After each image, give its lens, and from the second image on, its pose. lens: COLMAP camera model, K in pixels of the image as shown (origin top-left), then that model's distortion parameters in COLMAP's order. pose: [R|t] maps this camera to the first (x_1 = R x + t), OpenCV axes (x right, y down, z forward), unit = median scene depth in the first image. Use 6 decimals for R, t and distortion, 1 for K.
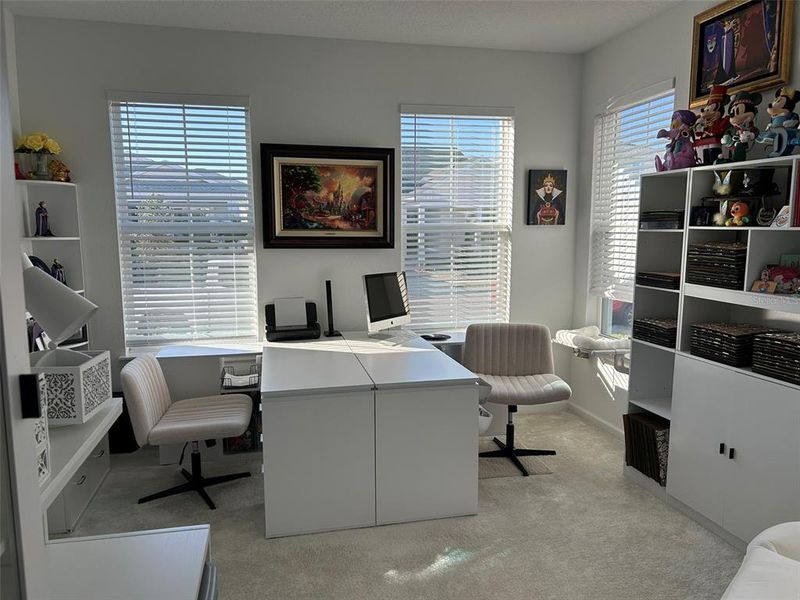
lens RADIAL K [[603.5, 0, 399.7], [0, 603.5, 303.4], [0, 0, 1]] dist [0.035913, -0.044529]
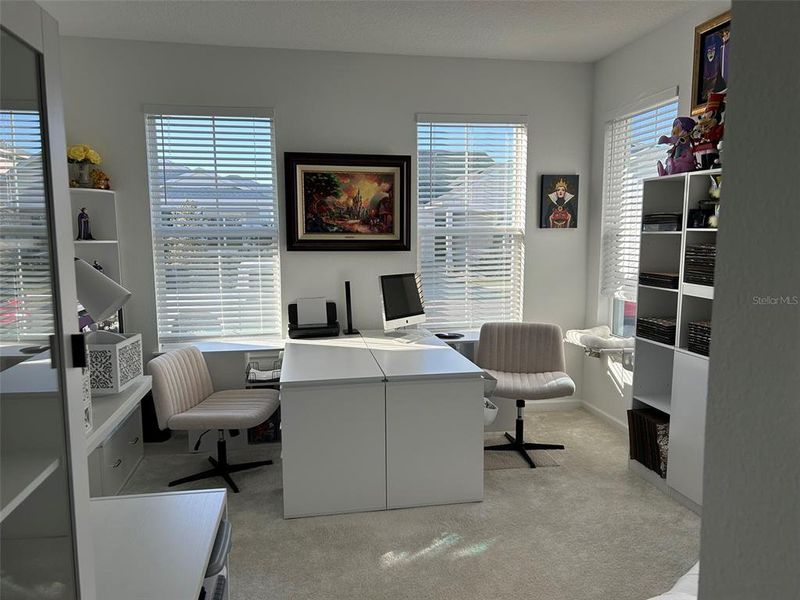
lens RADIAL K [[603.5, 0, 401.4], [0, 603.5, 302.1], [0, 0, 1]] dist [0.035913, -0.044529]
pose [[0.998886, 0.002577, -0.047121, 0.025301], [-0.003037, 0.999948, -0.009694, 0.008296], [0.047094, 0.009827, 0.998842, -0.047141]]
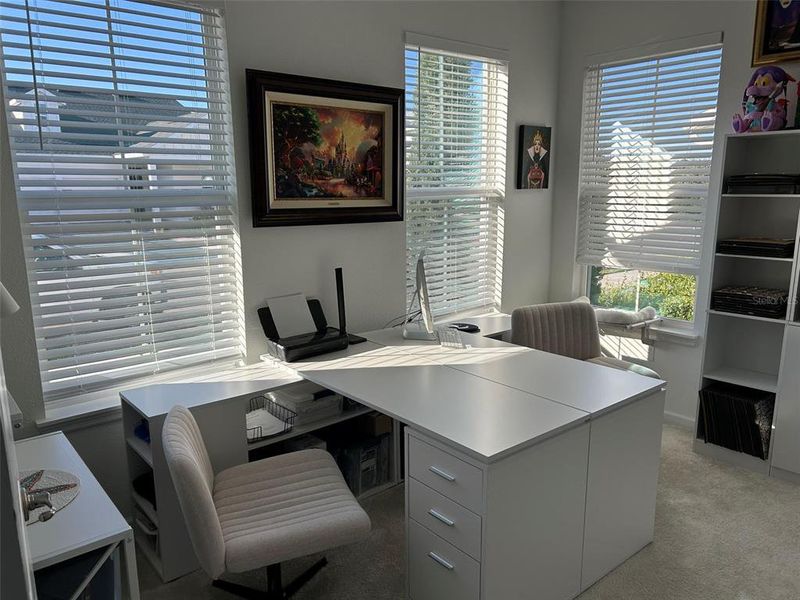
lens RADIAL K [[603.5, 0, 399.0], [0, 603.5, 303.3], [0, 0, 1]] dist [0.035913, -0.044529]
pose [[0.890386, -0.091450, 0.445925, -0.383777], [0.062074, 0.994854, 0.080080, -0.048745], [-0.450954, -0.043622, 0.891481, 0.307985]]
